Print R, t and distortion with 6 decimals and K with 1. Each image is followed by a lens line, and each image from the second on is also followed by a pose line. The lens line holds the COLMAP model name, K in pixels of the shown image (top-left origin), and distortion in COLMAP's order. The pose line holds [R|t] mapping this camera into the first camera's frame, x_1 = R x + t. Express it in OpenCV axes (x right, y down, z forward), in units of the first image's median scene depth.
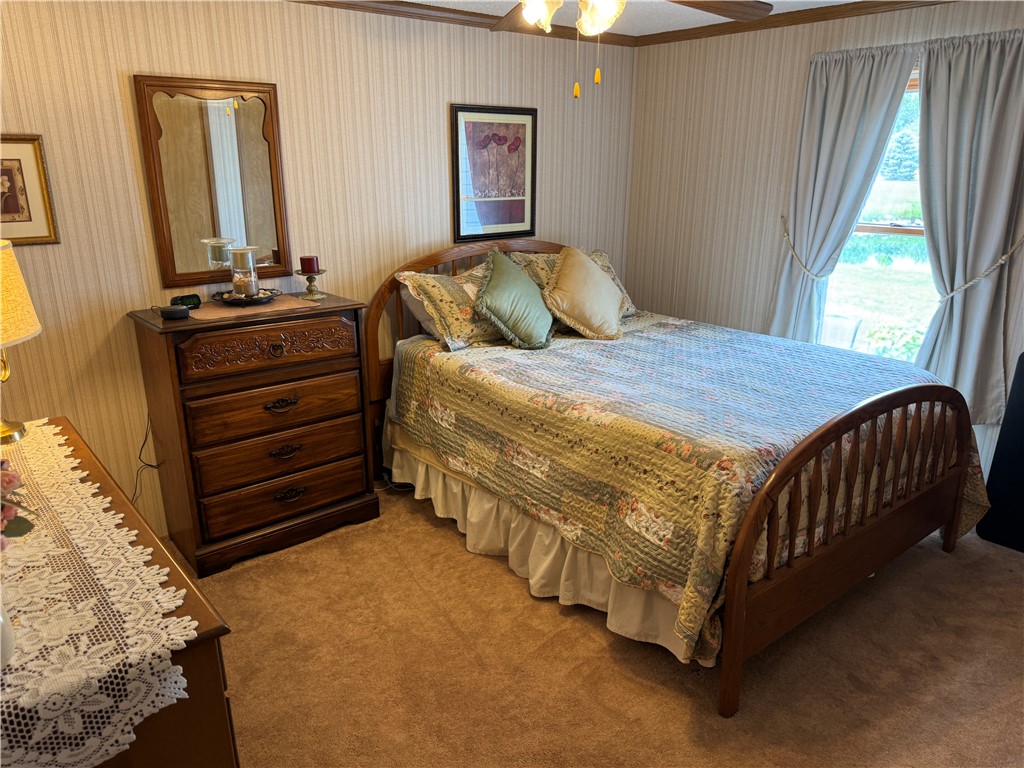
lens RADIAL K [[725.7, 0, 509.5], [0, 725.7, 386.7], [0, 0, 1]] dist [0.055590, -0.068867]
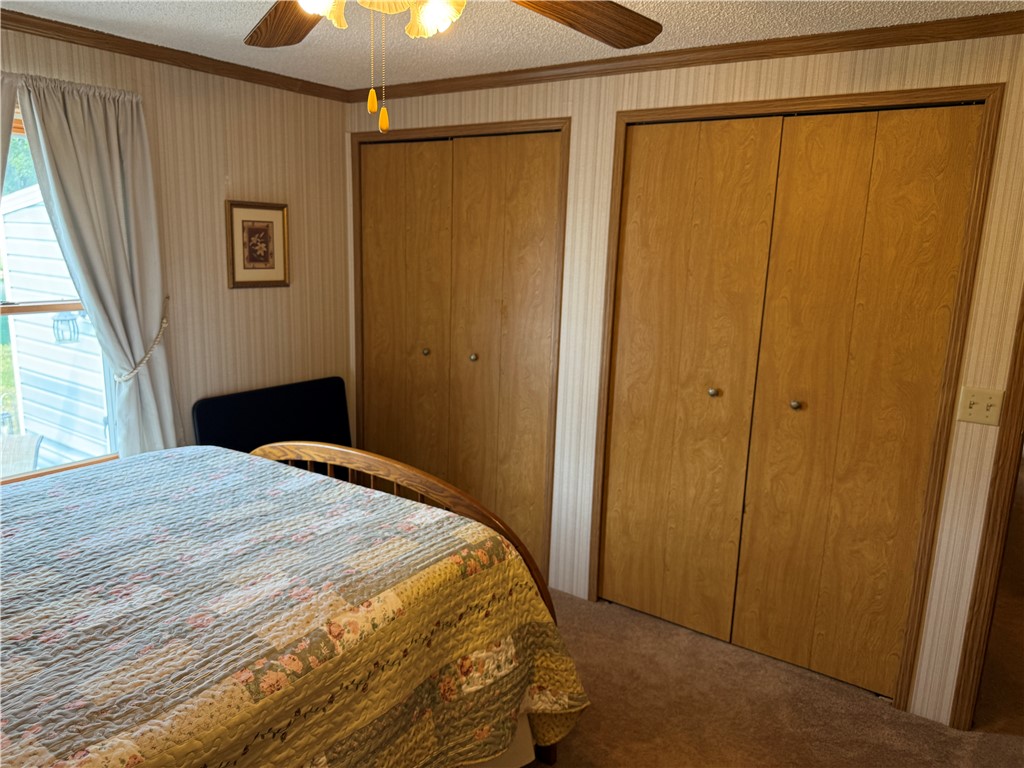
lens RADIAL K [[725.7, 0, 512.5], [0, 725.7, 386.6], [0, 0, 1]] dist [0.055590, -0.068867]
pose [[-0.267643, -0.198612, 0.942826, -0.451102], [0.259425, 0.927534, 0.269034, -0.269343], [-0.927936, 0.316598, -0.196723, 0.886491]]
